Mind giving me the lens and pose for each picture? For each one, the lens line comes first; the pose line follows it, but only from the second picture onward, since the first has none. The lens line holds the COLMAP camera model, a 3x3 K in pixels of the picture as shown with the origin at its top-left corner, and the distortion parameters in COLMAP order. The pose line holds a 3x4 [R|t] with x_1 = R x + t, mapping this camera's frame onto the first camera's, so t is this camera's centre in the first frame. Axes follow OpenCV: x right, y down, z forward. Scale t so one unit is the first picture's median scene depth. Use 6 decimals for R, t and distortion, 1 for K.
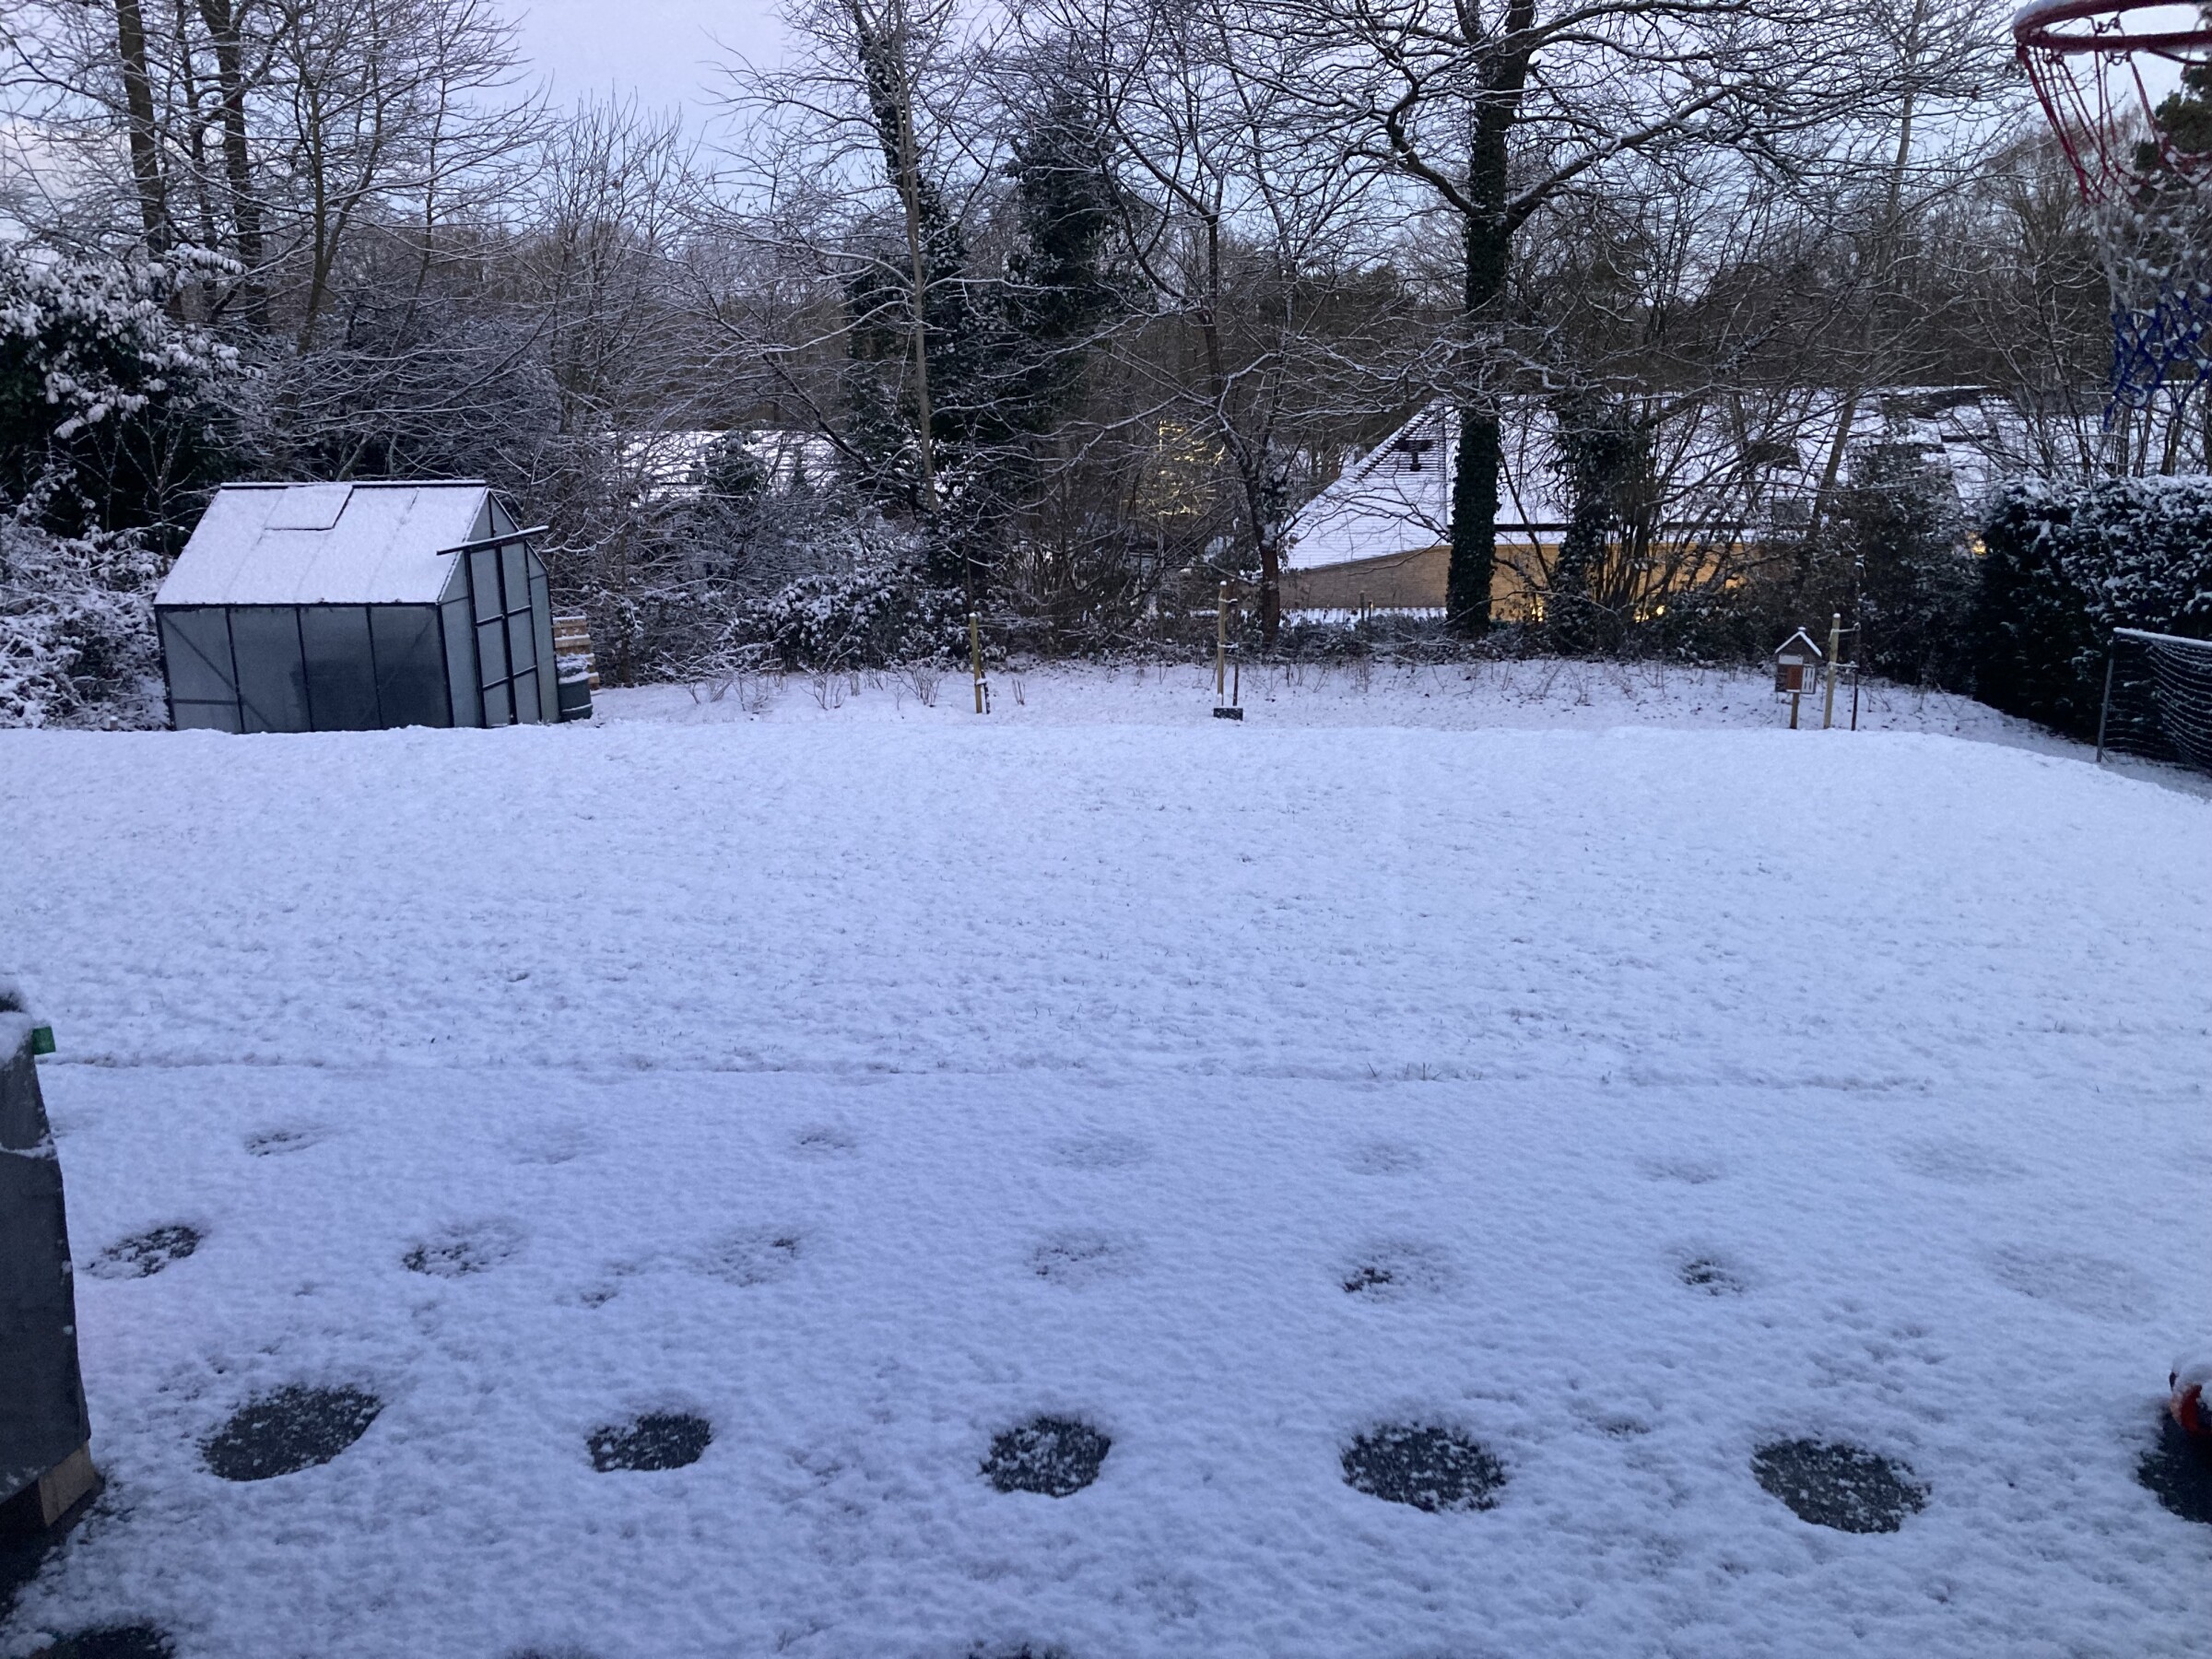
lens RADIAL K [[1810.5, 0, 1076.1], [0, 1810.5, 803.8], [0, 0, 1]] dist [0.049307, -0.049381]
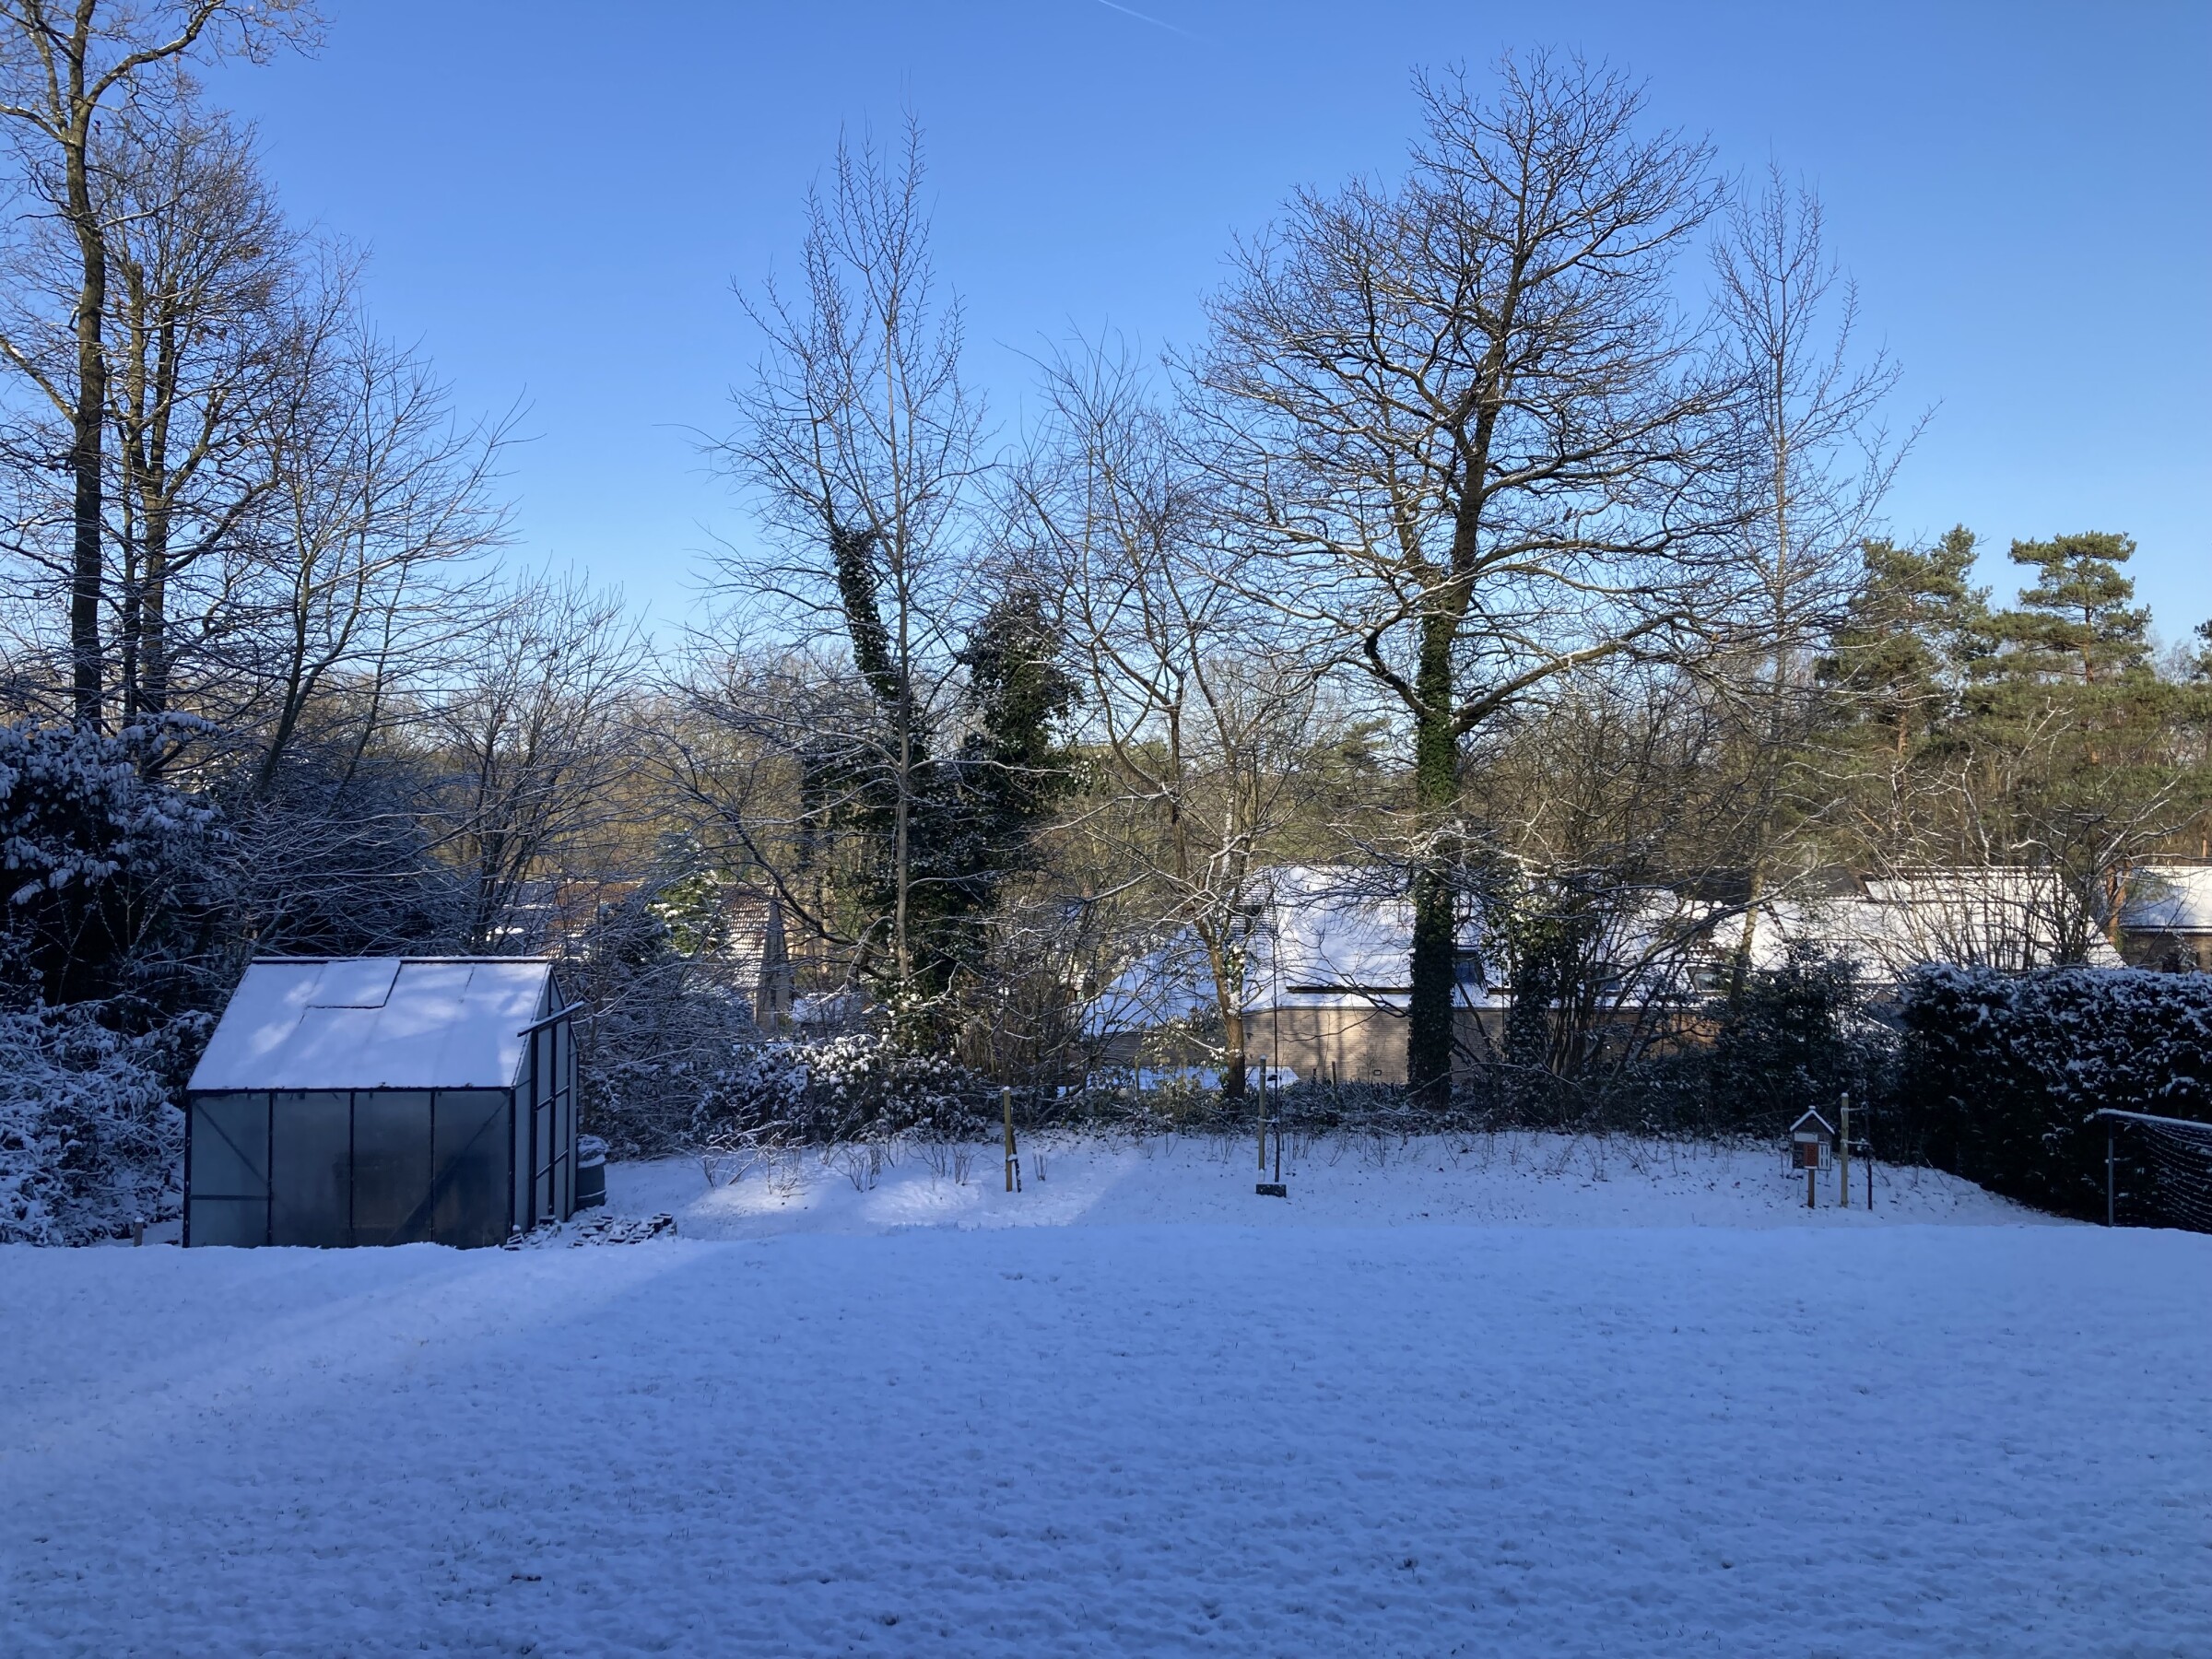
lens RADIAL K [[1810.5, 0, 1126.8], [0, 1810.5, 795.7], [0, 0, 1]] dist [0.049307, -0.049381]
pose [[0.987565, 0.023517, 0.155439, -0.138582], [0.015855, 0.968807, -0.247309, -0.013384], [-0.156407, 0.246698, 0.956387, 0.006067]]
